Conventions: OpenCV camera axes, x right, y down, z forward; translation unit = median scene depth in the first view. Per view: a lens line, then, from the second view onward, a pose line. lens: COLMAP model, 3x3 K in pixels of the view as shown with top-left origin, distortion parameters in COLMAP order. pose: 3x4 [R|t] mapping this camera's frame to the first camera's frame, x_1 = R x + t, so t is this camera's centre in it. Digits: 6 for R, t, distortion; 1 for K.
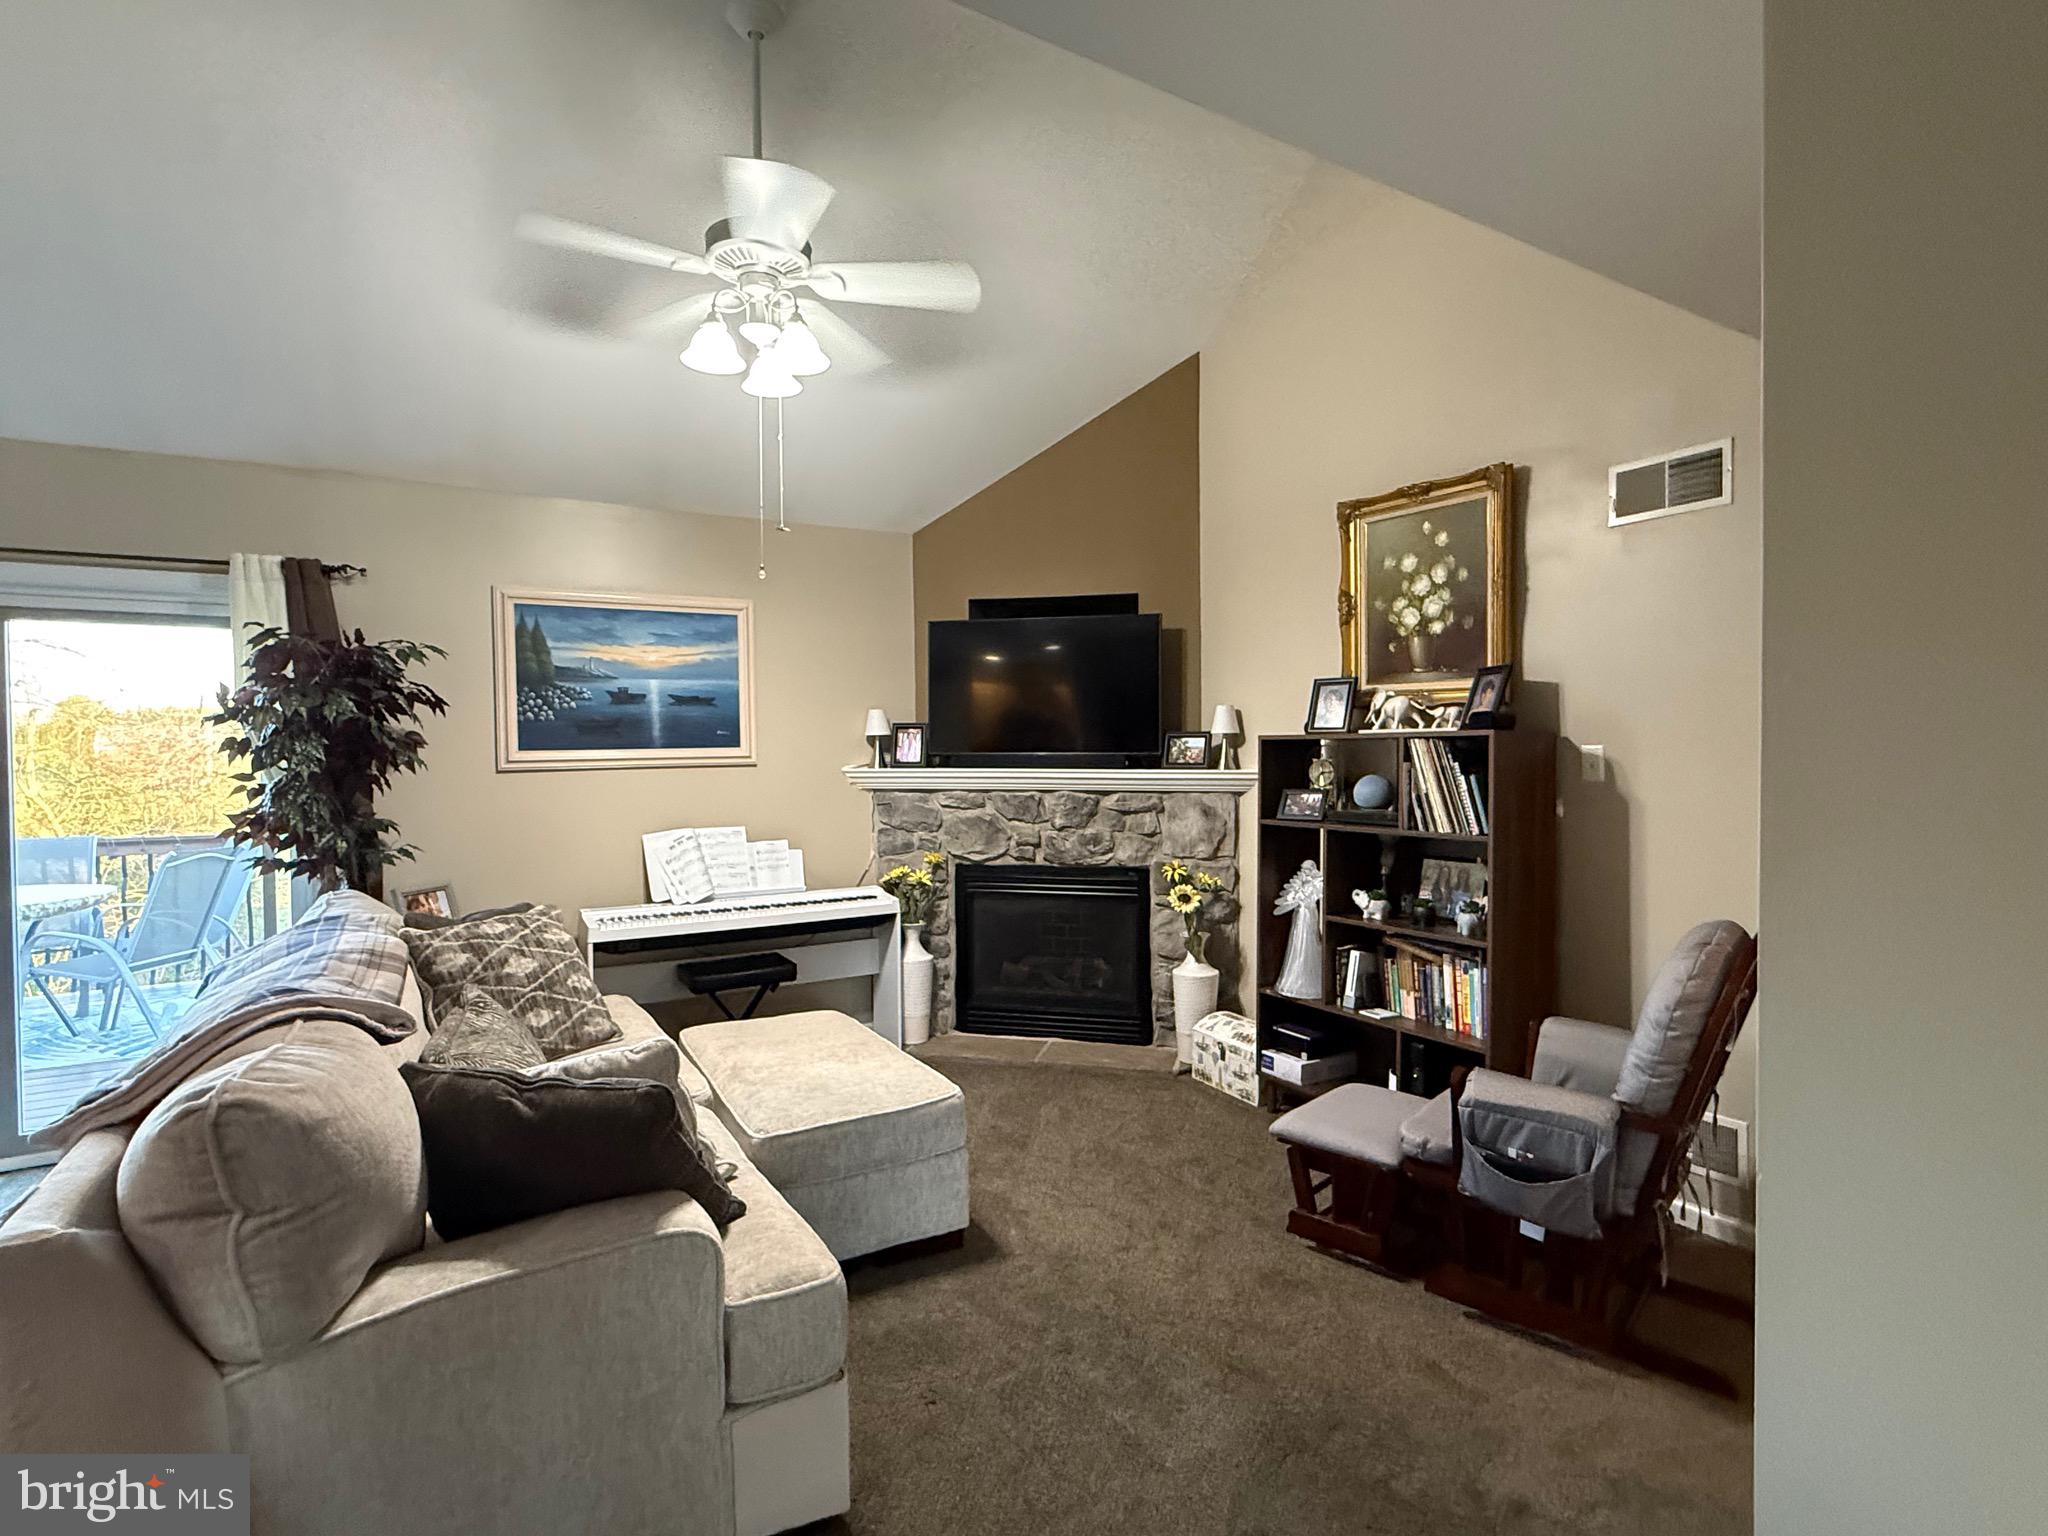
lens RADIAL K [[1041.9, 0, 1033.9], [0, 1041.9, 752.2], [0, 0, 1]] dist [0.024035, 0.000277]
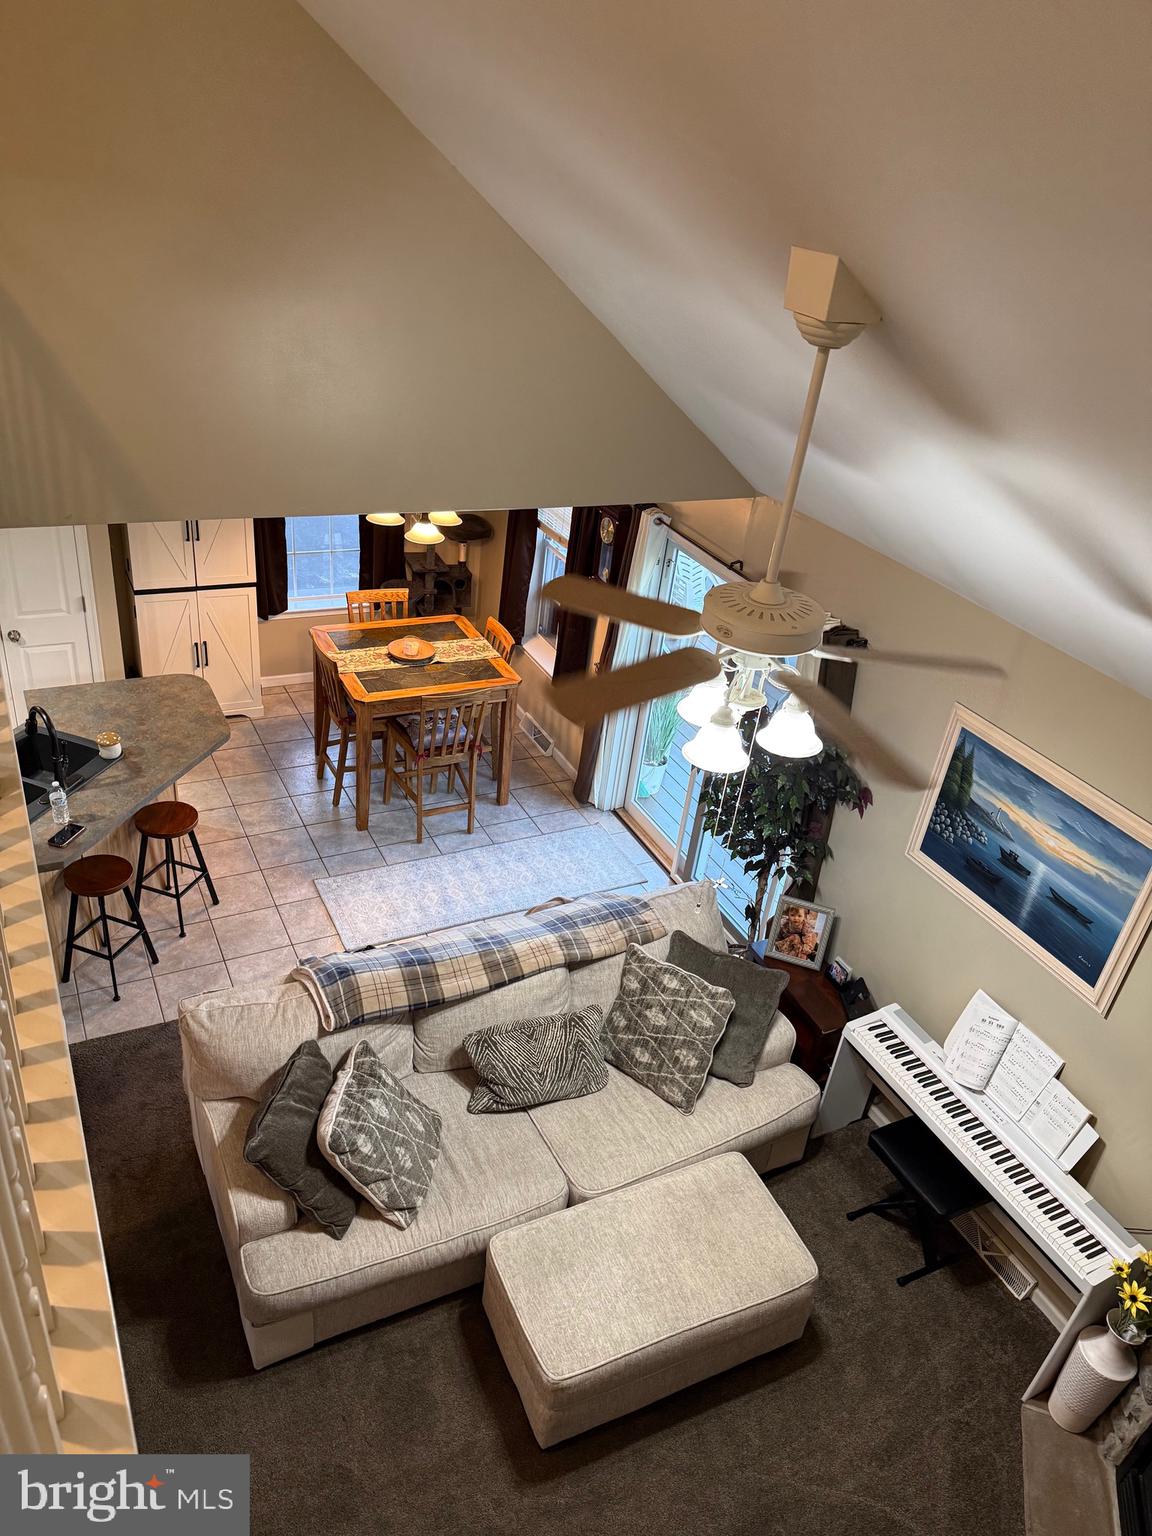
lens RADIAL K [[1071.7, 0, 577.9], [0, 1071.7, 764.3], [0, 0, 1]] dist [0.028492, -0.062345]
pose [[-0.064717, 0.518634, -0.852543, 0.380070], [-0.122490, 0.843745, 0.522580, -0.566089], [0.990357, 0.138248, 0.008923, 0.616995]]
